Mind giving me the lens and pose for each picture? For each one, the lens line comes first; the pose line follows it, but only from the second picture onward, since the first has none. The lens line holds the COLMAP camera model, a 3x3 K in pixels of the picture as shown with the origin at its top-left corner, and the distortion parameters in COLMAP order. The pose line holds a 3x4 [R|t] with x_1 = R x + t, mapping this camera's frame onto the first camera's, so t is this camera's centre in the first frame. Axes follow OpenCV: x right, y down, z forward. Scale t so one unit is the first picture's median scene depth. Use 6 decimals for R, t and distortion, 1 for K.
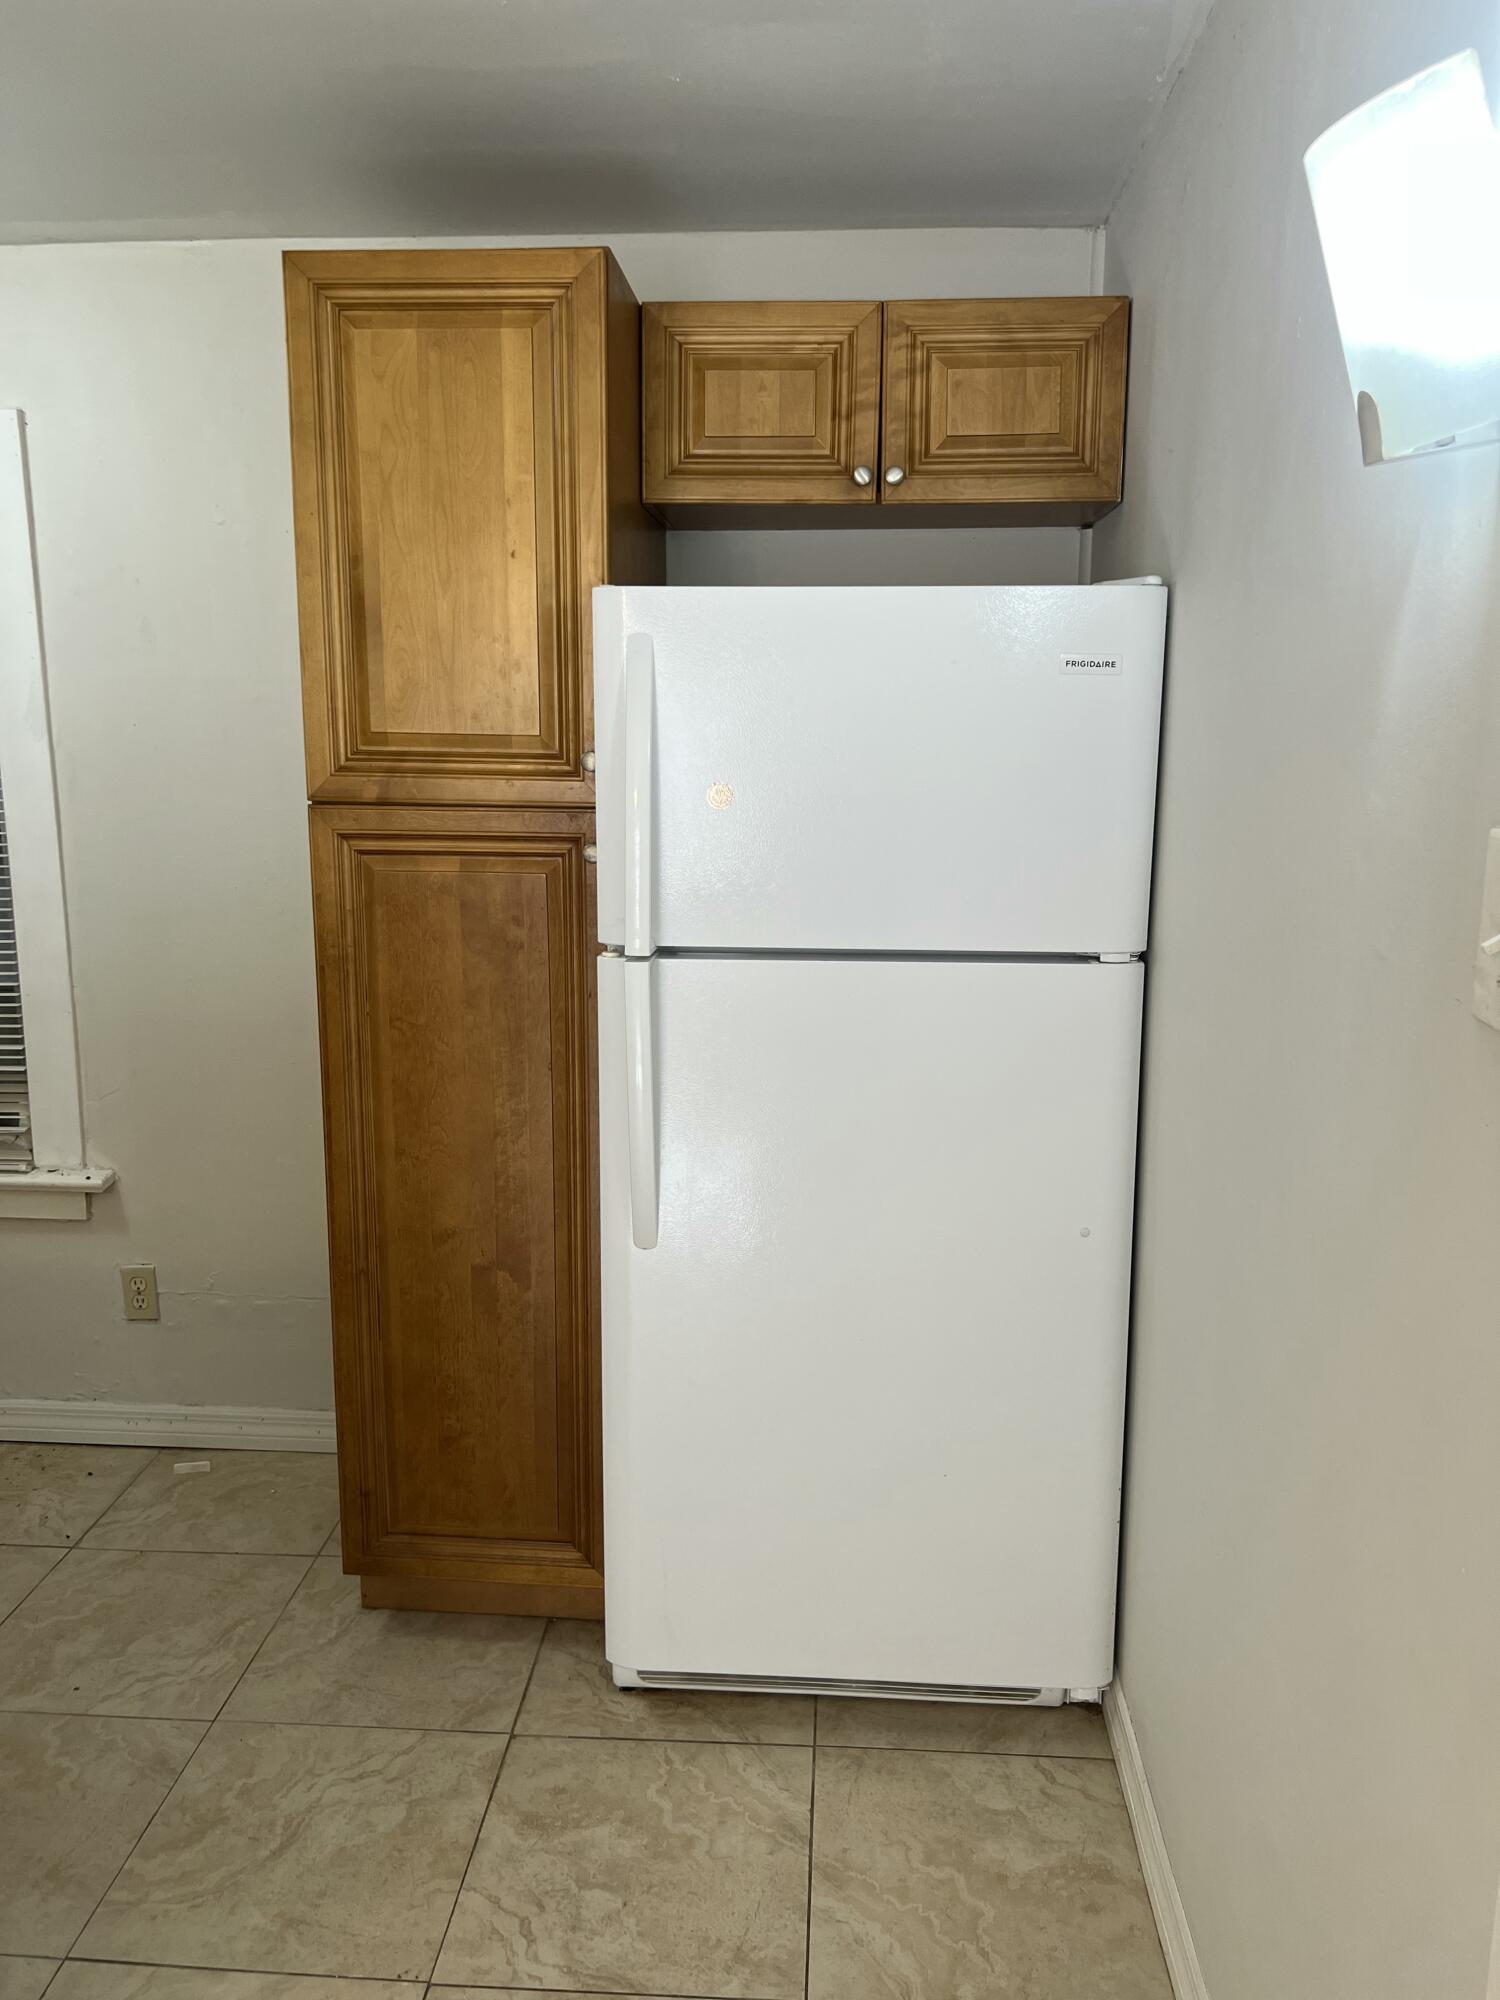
lens RADIAL K [[1512.9, 0, 745.0], [0, 1512.9, 1001.3], [0, 0, 1]] dist [0.005294, -0.001593]
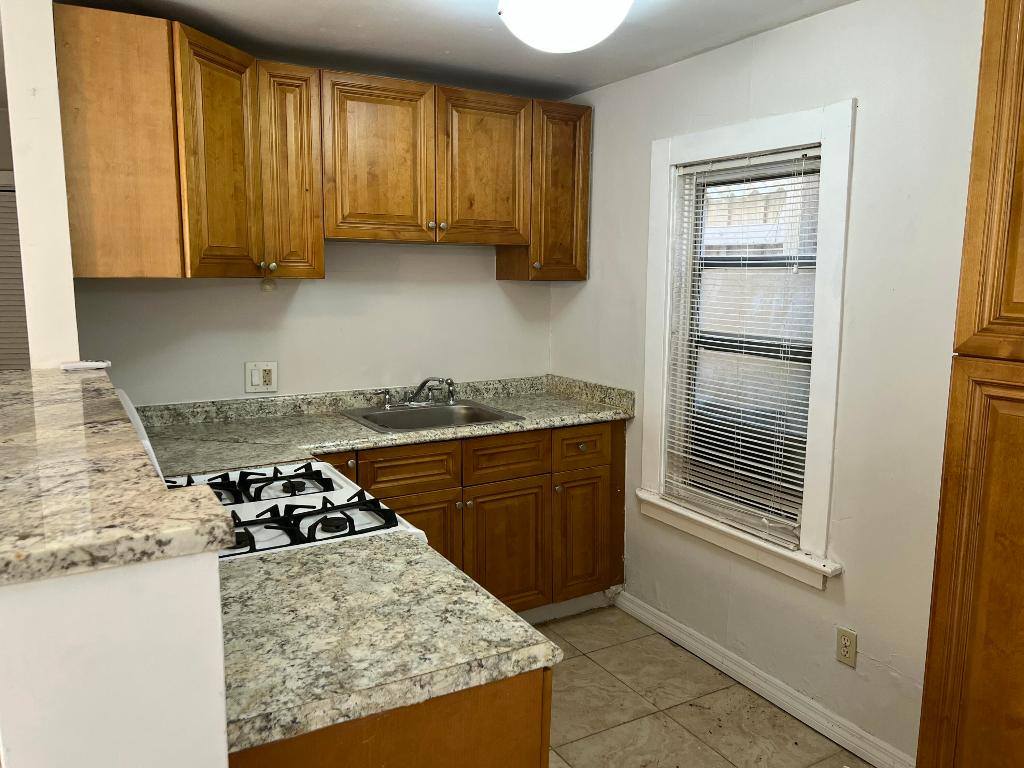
lens RADIAL K [[774.6, 0, 510.6], [0, 774.6, 376.6], [0, 0, 1]] dist [0.005294, -0.001593]
pose [[0.551821, 0.116668, -0.825762, 0.053932], [-0.164315, 0.985967, 0.029498, -0.067361], [0.817615, 0.119407, 0.563247, 0.306296]]
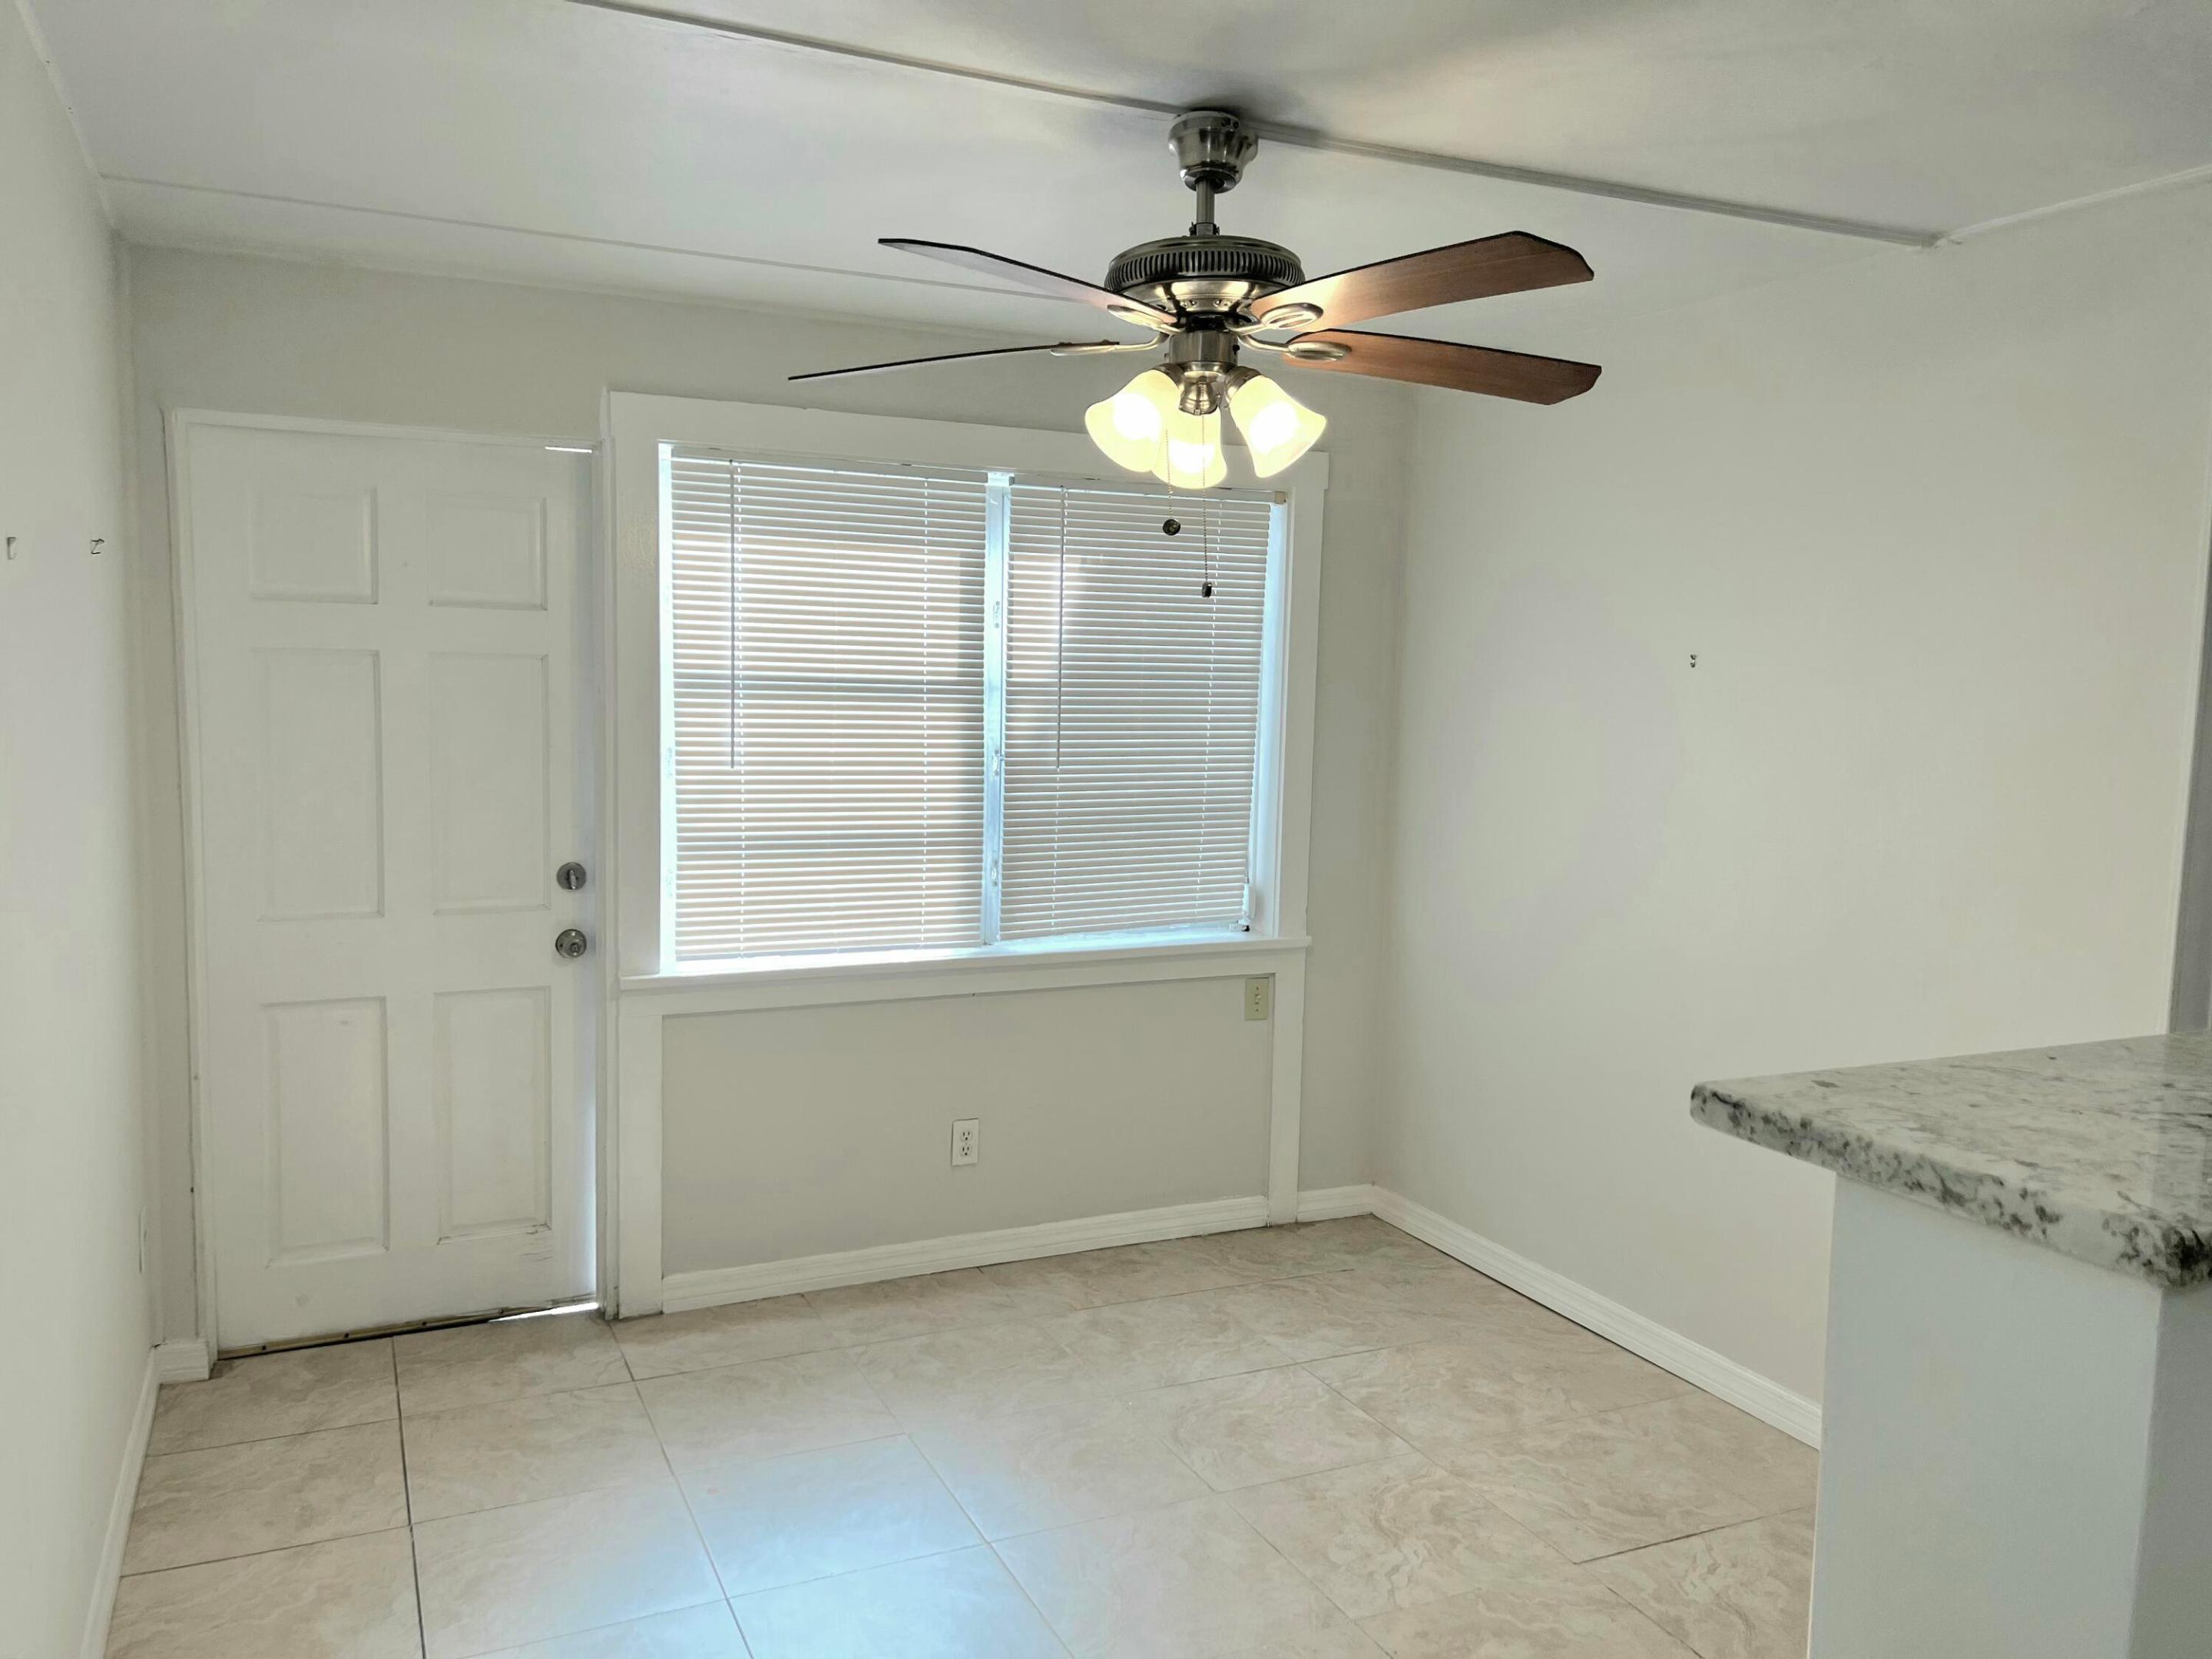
lens RADIAL K [[1673.3, 0, 1107.2], [0, 1673.3, 830.2], [0, 0, 1]] dist [0.005294, -0.001593]
pose [[-0.876787, 0.026143, -0.480169, 0.090171], [-0.113653, 0.958967, 0.259741, -0.169787], [0.467256, 0.282311, -0.837838, 0.815877]]
